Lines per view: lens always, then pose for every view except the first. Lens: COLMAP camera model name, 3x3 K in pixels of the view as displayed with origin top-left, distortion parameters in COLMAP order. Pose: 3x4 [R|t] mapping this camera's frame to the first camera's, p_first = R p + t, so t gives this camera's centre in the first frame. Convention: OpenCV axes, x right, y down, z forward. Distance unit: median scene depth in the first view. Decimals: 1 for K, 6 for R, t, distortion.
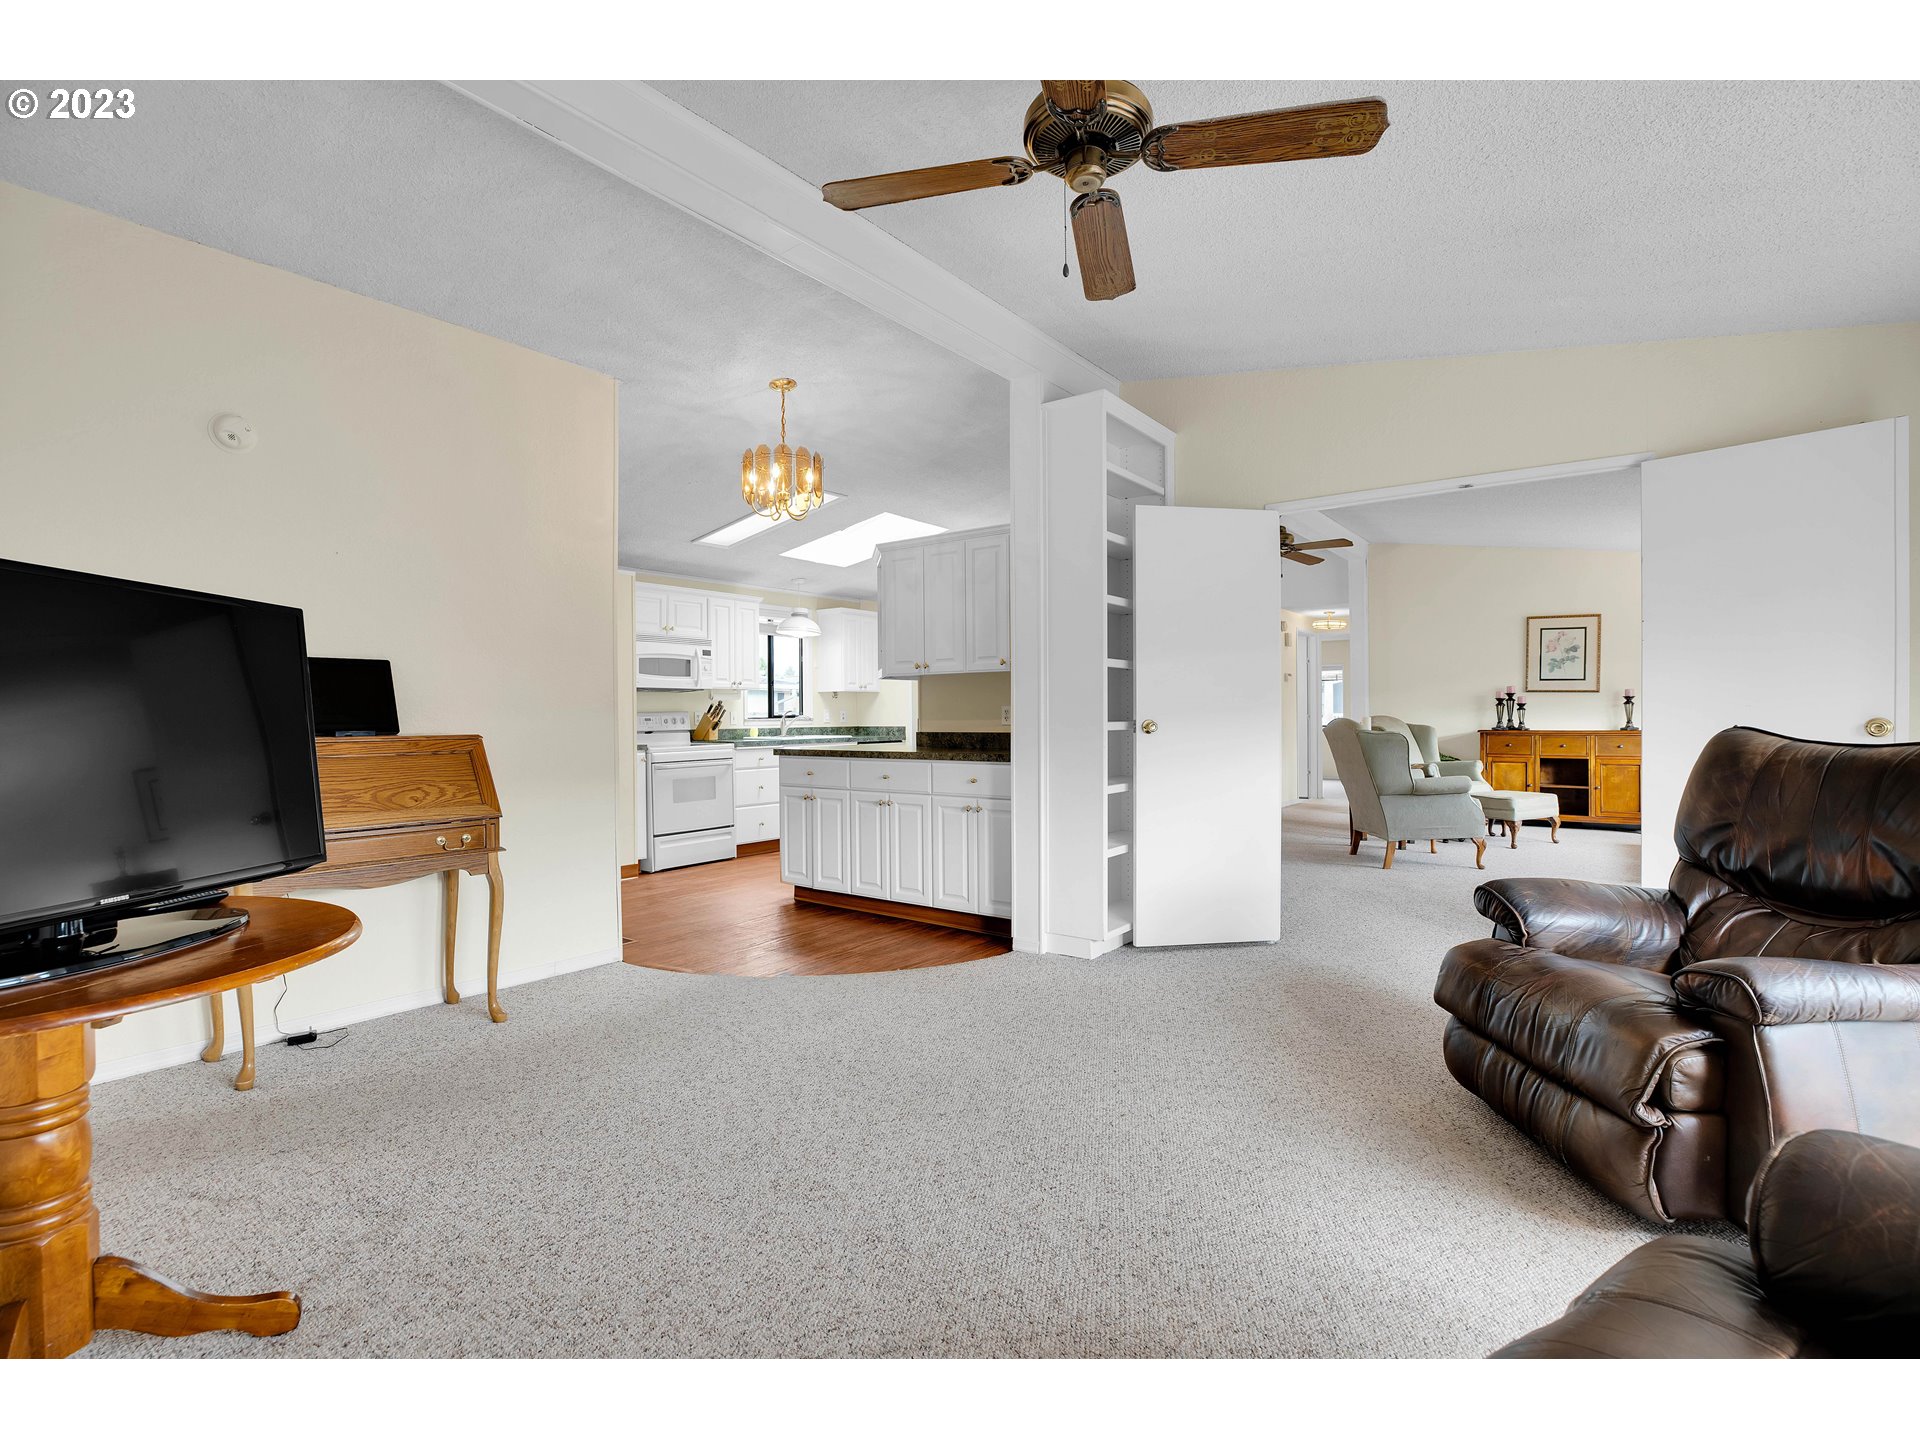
lens RADIAL K [[891.1, 0, 960.0], [0, 891.1, 720.0], [0, 0, 1]] dist [-0.044778, 0.012190]
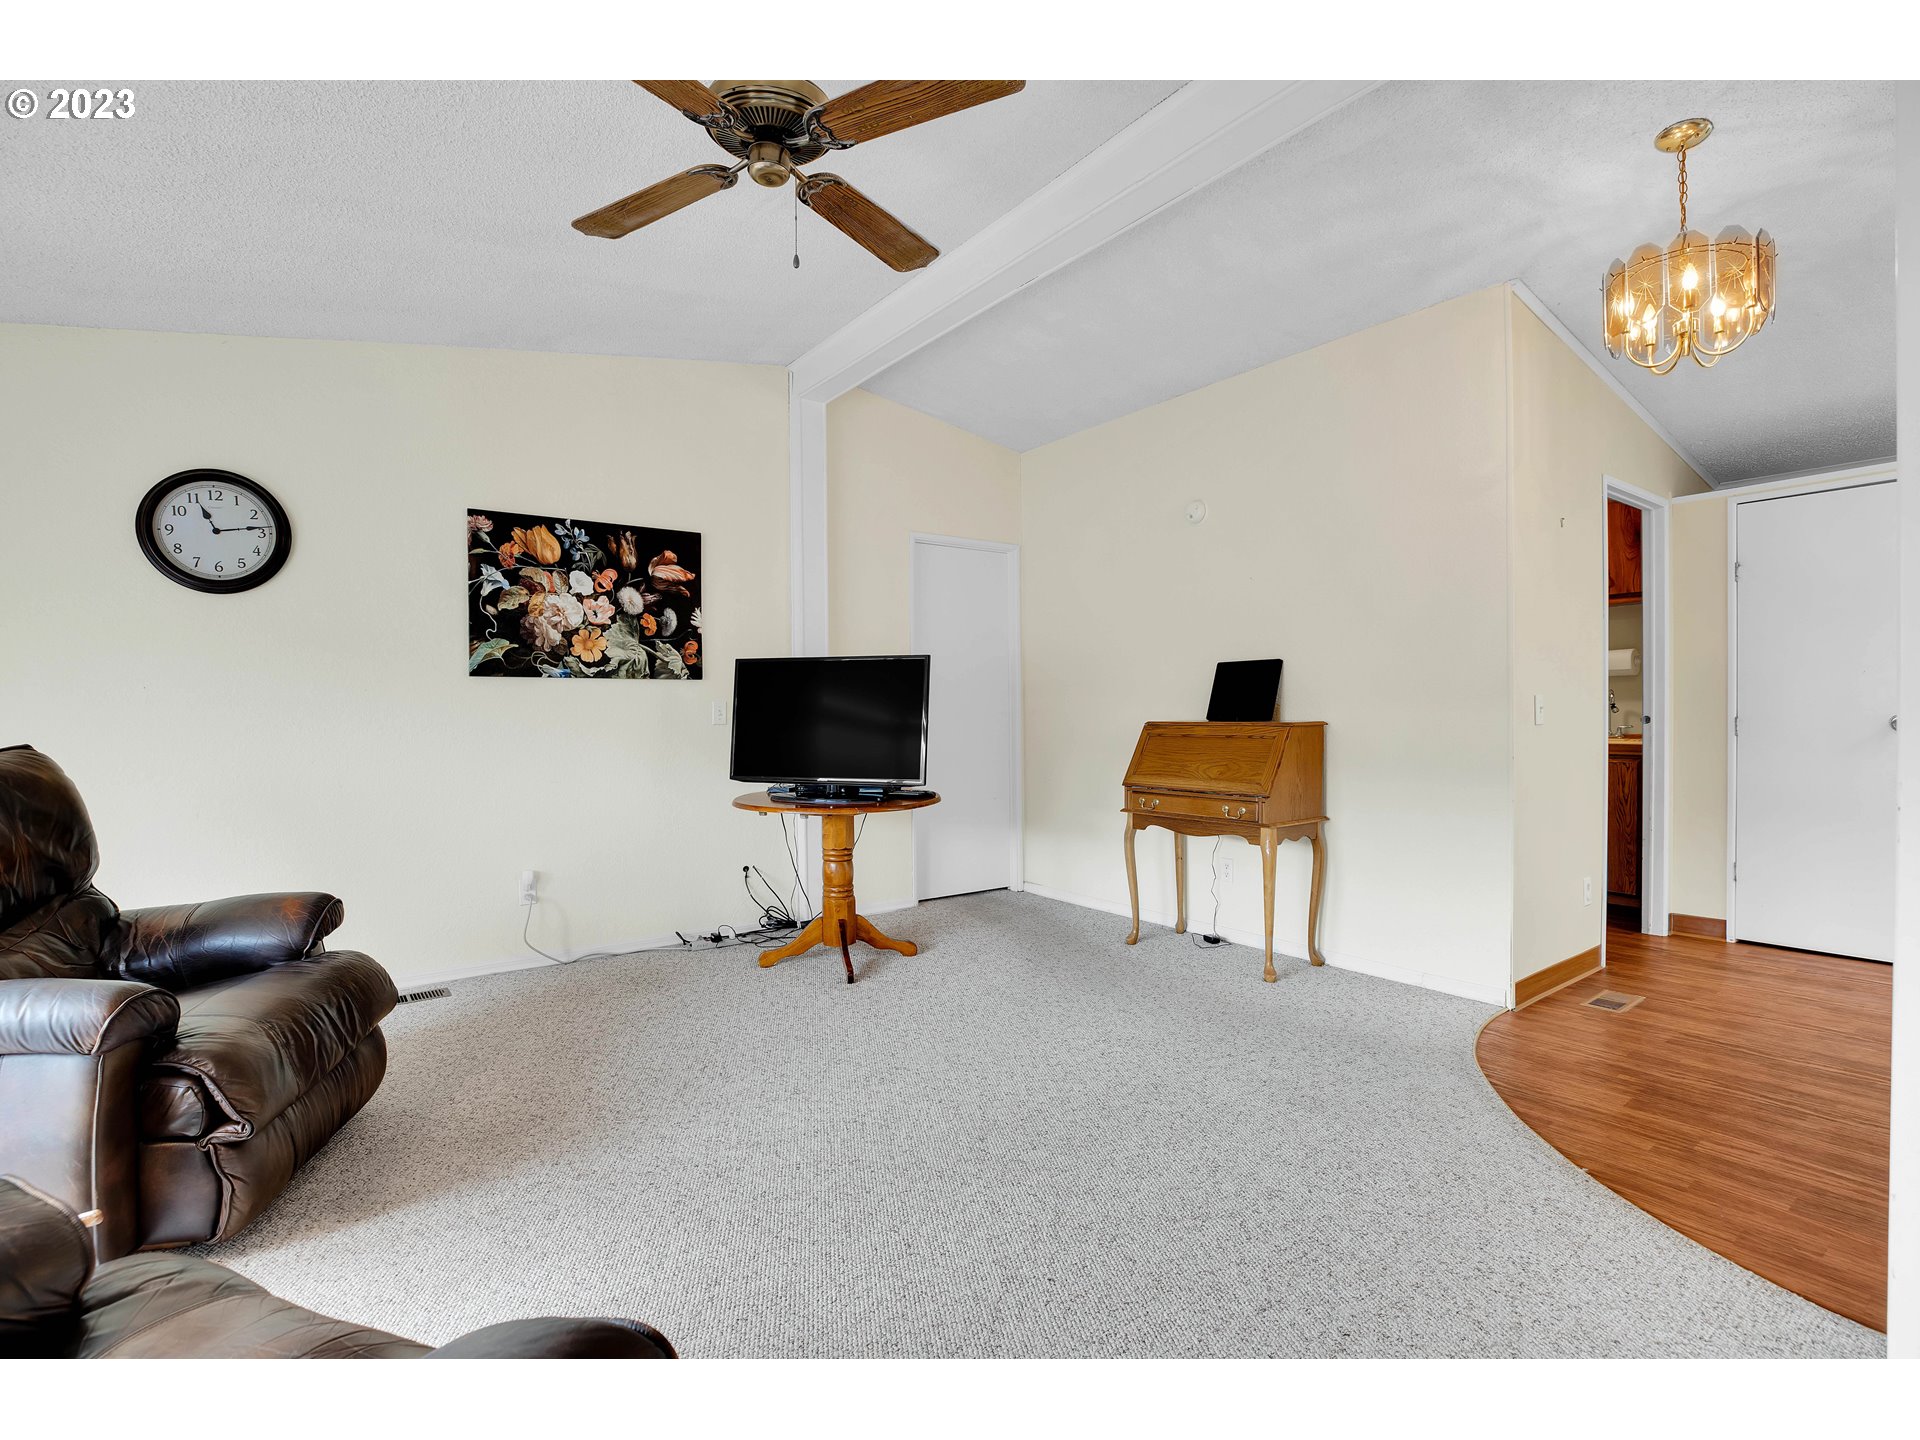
lens RADIAL K [[906.6, 0, 949.2], [0, 906.6, 715.3], [0, 0, 1]] dist [-0.044598, 0.011187]
pose [[-0.295024, 0.016124, -0.955354, 0.277740], [0.006824, 0.999868, 0.014768, -0.004635], [0.955465, -0.002162, -0.295095, 0.390944]]
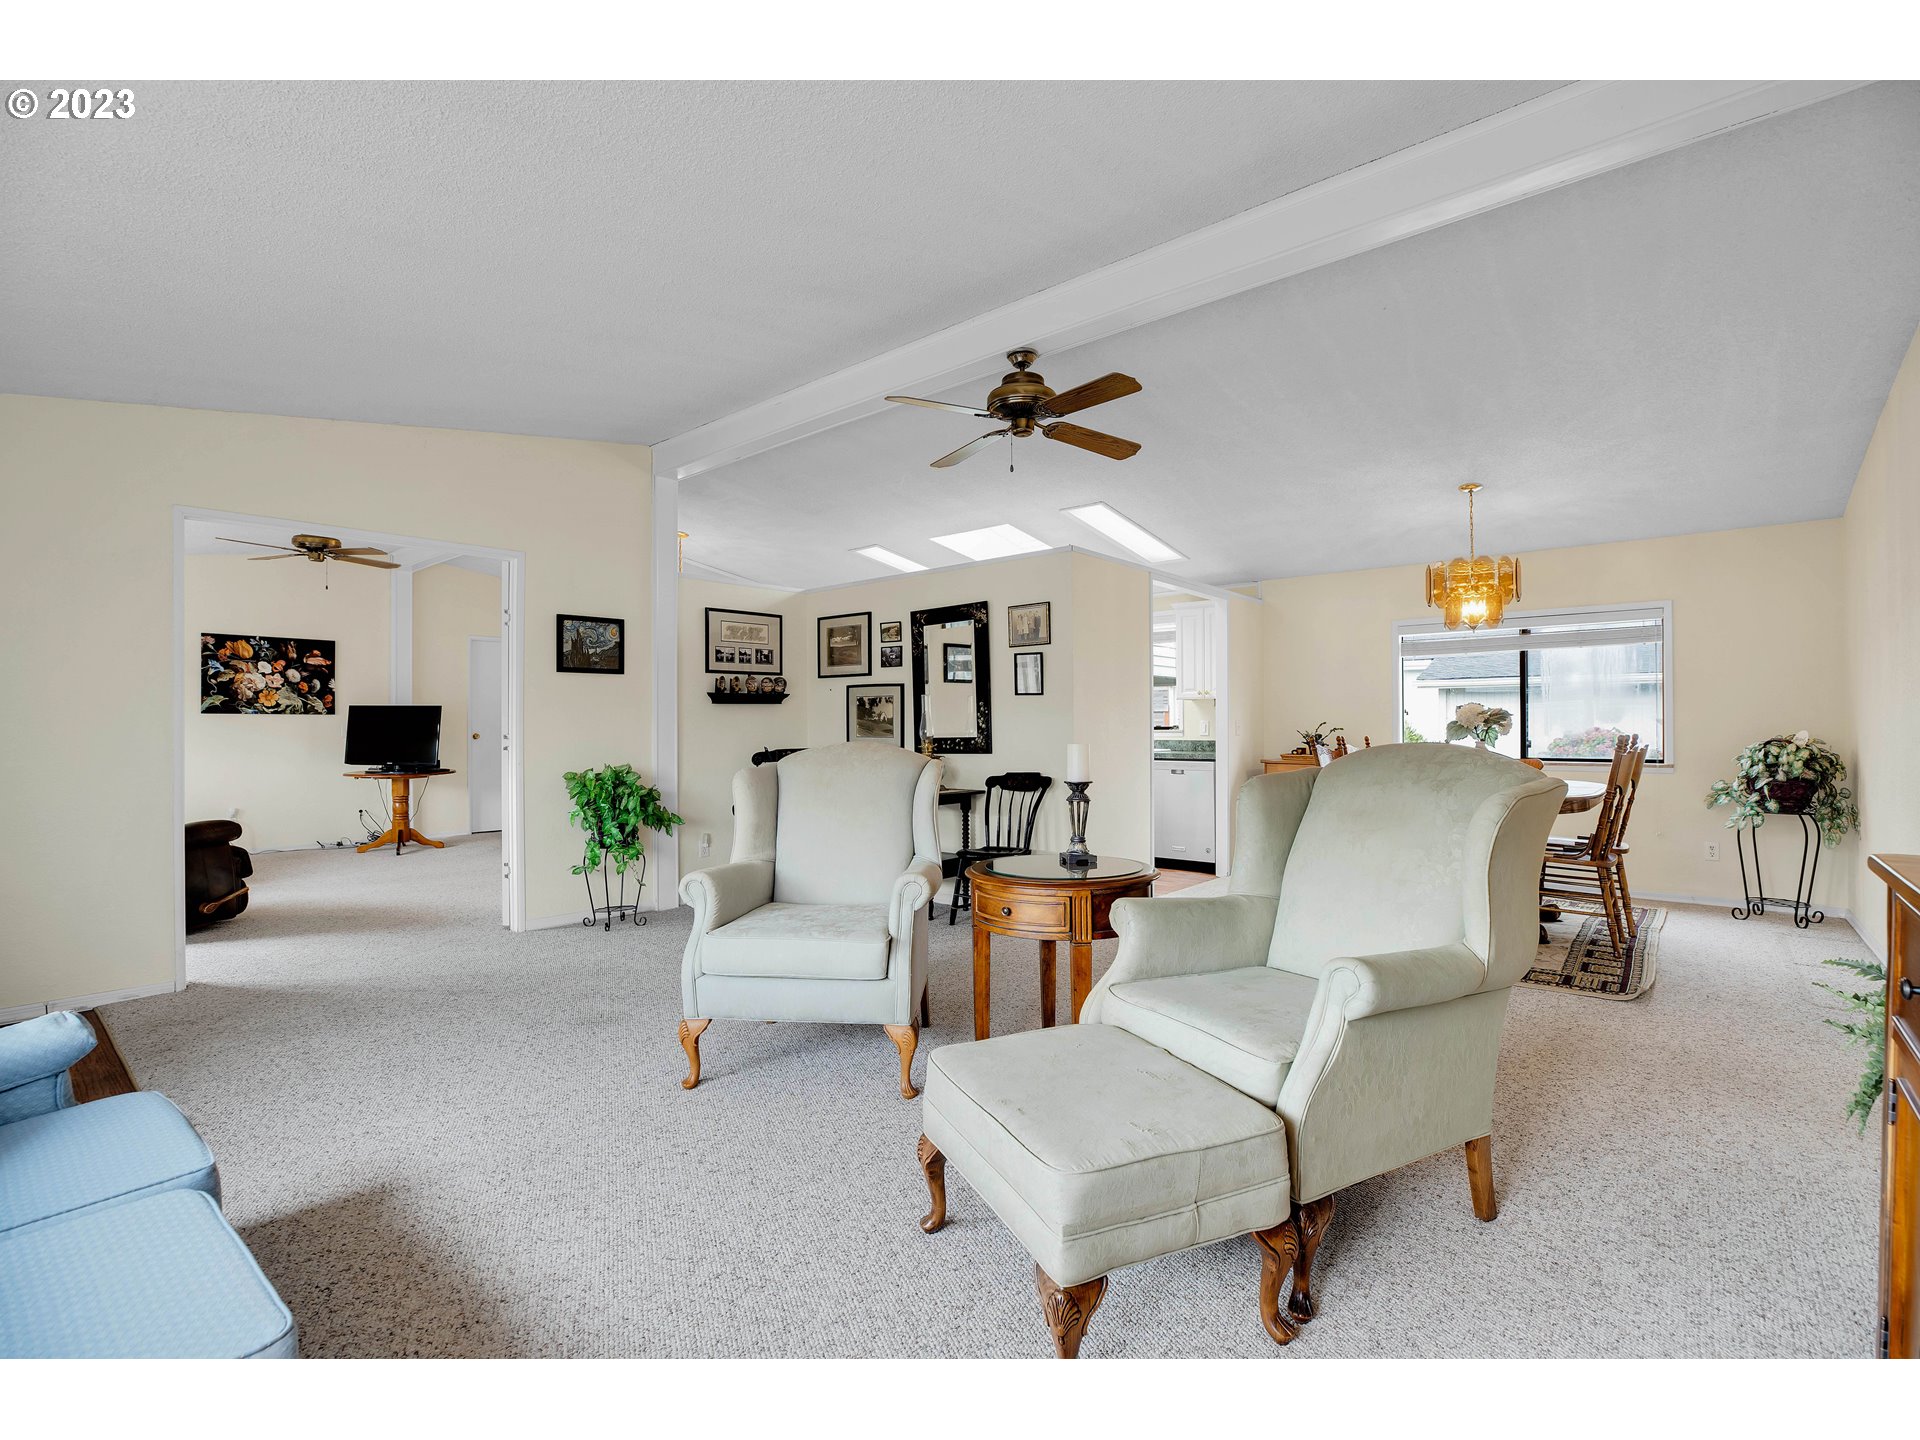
lens RADIAL K [[891.1, 0, 960.0], [0, 891.1, 720.0], [0, 0, 1]] dist [-0.044778, 0.012190]
pose [[-0.060325, 0.000307, -0.998179, 0.801239], [-0.000045, 1.000000, 0.000310, -0.013093], [0.998179, 0.000063, -0.060325, 0.899386]]
